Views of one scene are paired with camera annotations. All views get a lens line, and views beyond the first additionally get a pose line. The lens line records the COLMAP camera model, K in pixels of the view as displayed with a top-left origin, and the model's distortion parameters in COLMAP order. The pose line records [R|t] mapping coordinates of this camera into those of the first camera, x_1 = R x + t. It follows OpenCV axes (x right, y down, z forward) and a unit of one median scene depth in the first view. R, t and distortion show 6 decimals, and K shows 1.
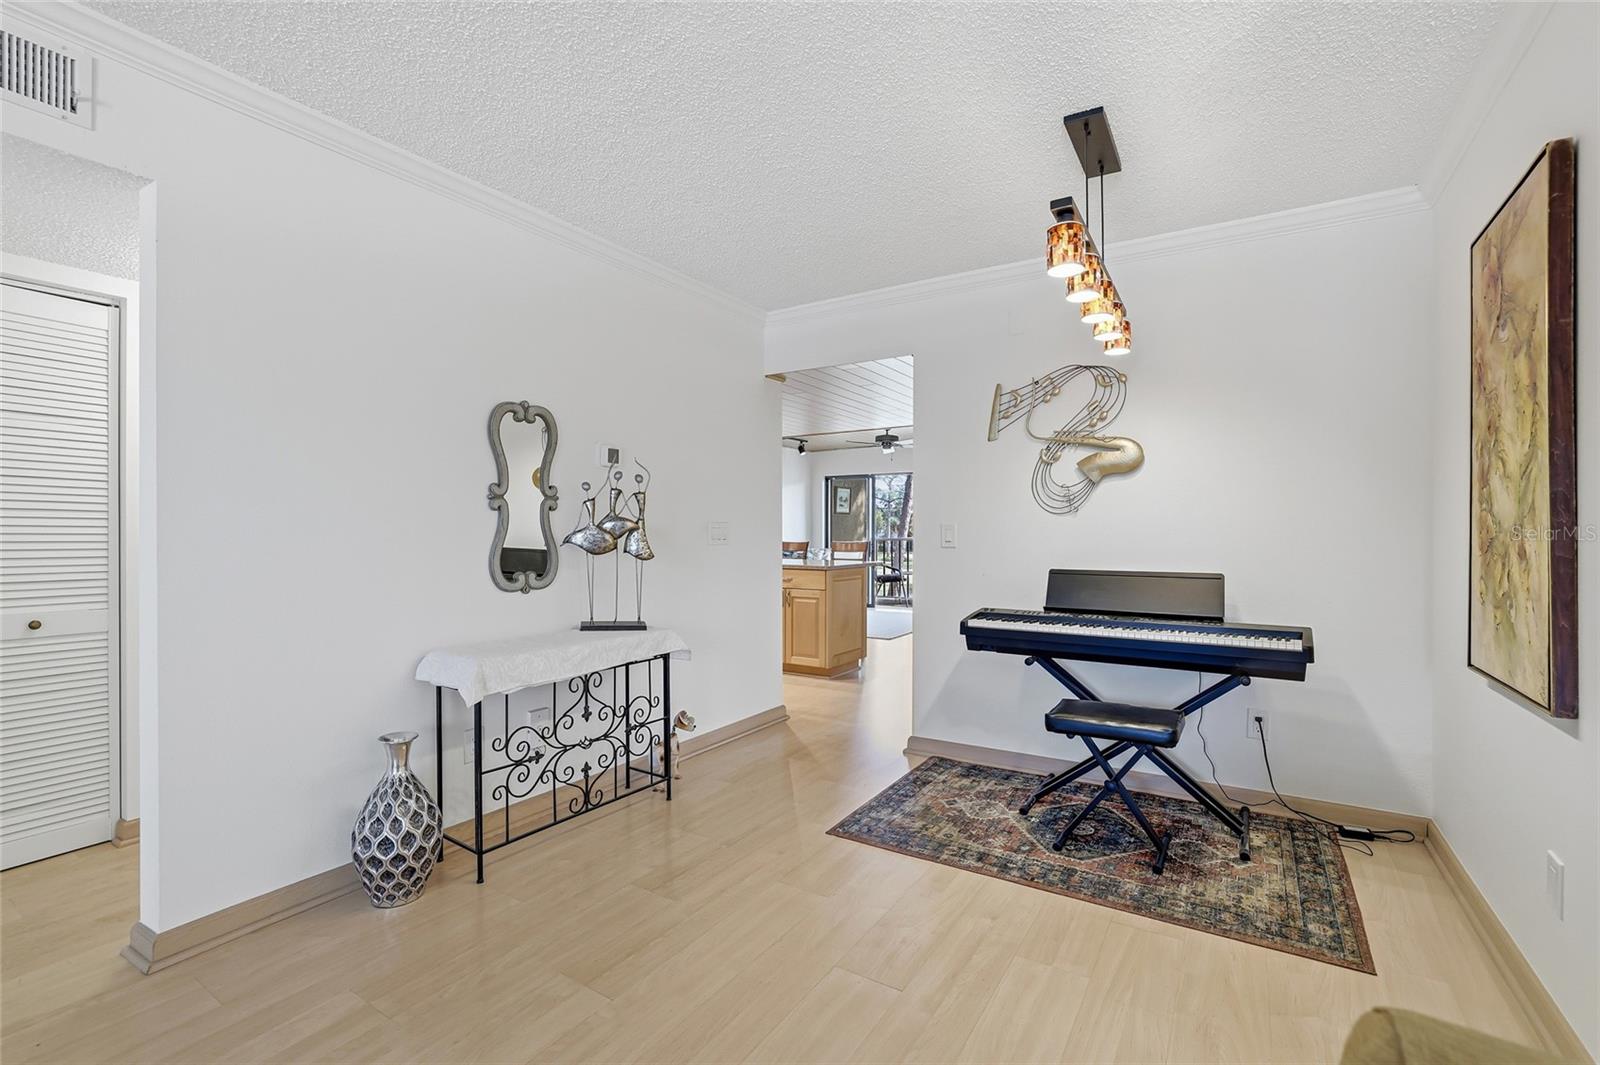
lens RADIAL K [[694.4, 0, 800.0], [0, 694.4, 532.5], [0, 0, 1]] dist [-0.022181, 0.000707]
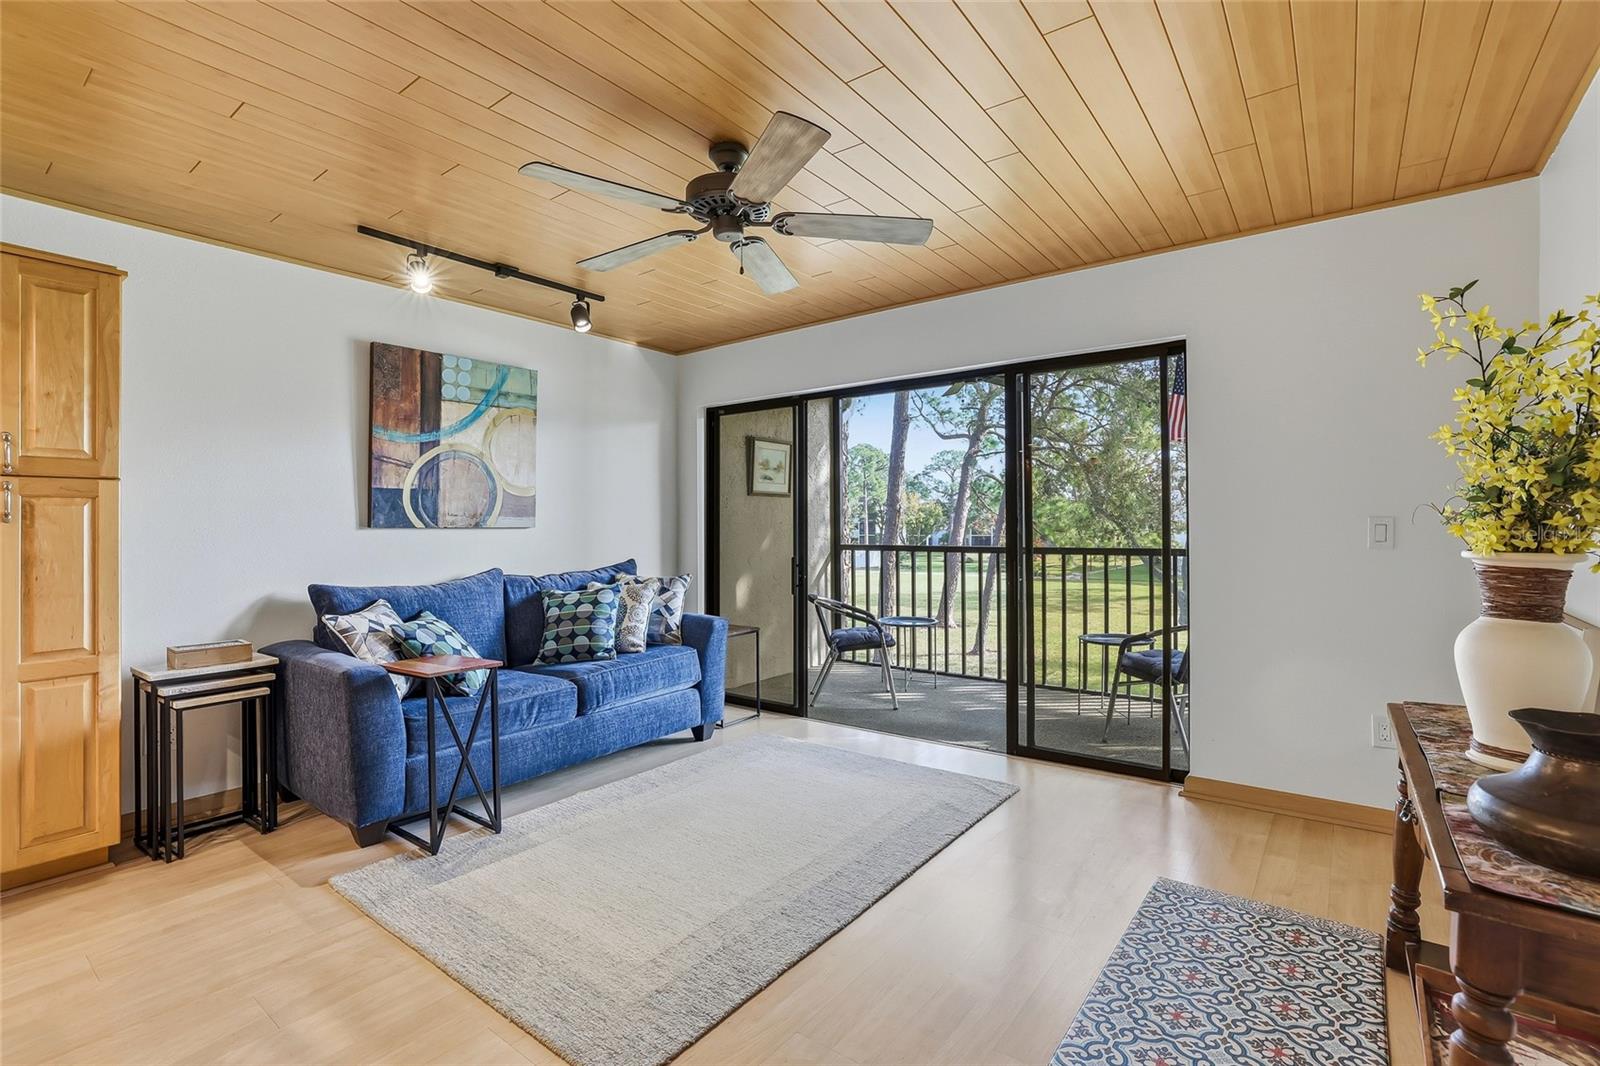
lens RADIAL K [[736.3, 0, 795.1], [0, 736.3, 523.7], [0, 0, 1]] dist [-0.043870, 0.020612]
pose [[0.996007, -0.004629, -0.089158, 0.440089], [0.003787, 0.999947, -0.009614, -0.010242], [0.089198, 0.009238, 0.995971, 1.779177]]
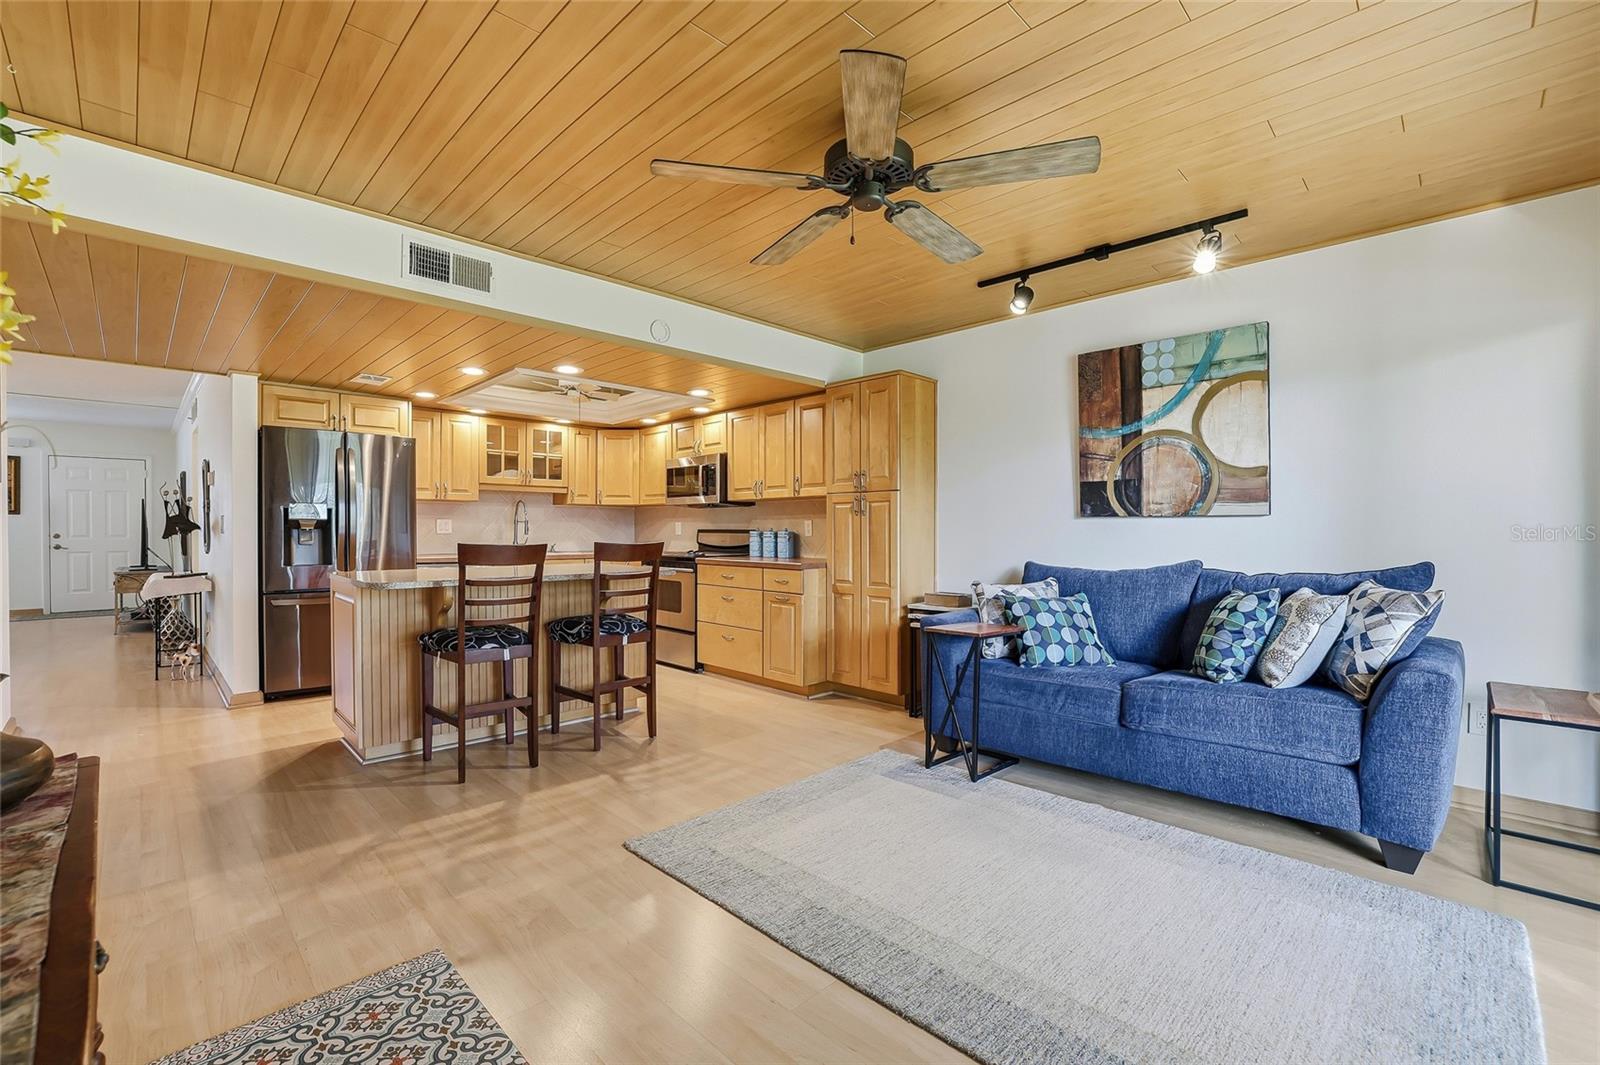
lens RADIAL K [[694.4, 0, 800.0], [0, 694.4, 532.5], [0, 0, 1]] dist [-0.022181, 0.000707]
pose [[-0.211770, 0.004772, -0.977308, 0.964023], [-0.004200, 0.999974, 0.005792, 0.004578], [0.977310, 0.005331, -0.211745, 2.563846]]
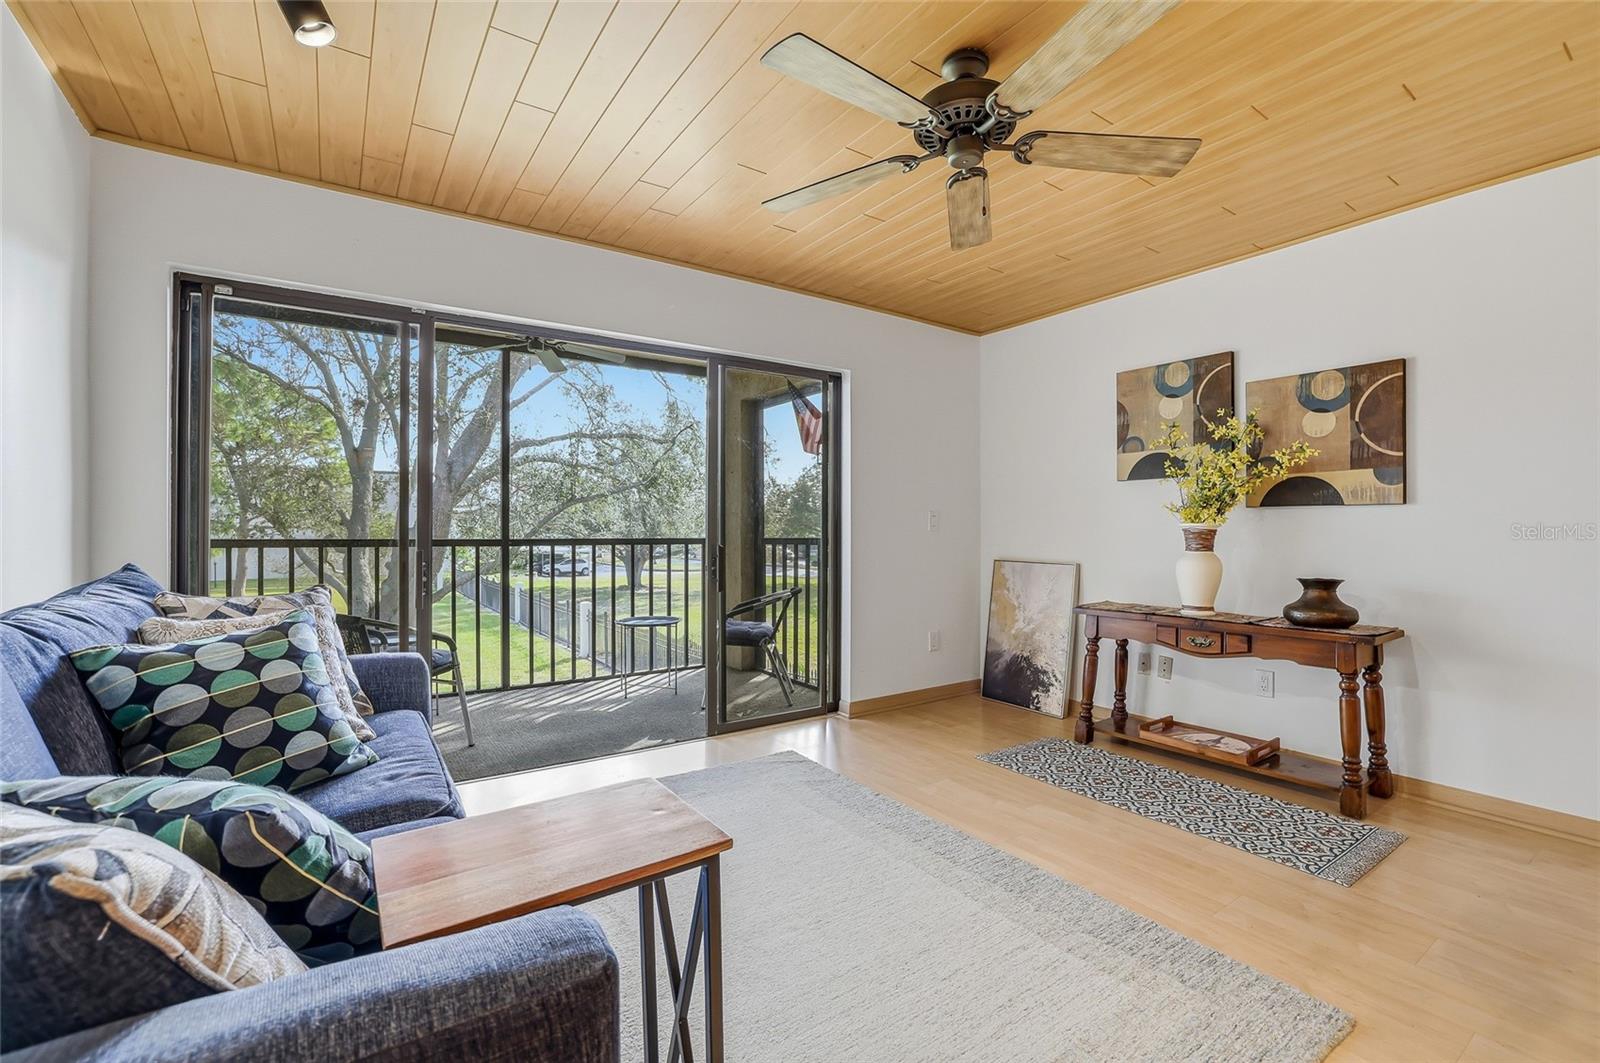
lens RADIAL K [[690.4, 0, 796.5], [0, 690.4, 521.8], [0, 0, 1]] dist [-0.048127, 0.016911]
pose [[0.393618, 0.011824, 0.919198, -0.278399], [0.000417, 0.999915, -0.013040, 0.014261], [-0.919274, 0.005516, 0.393579, 2.390071]]
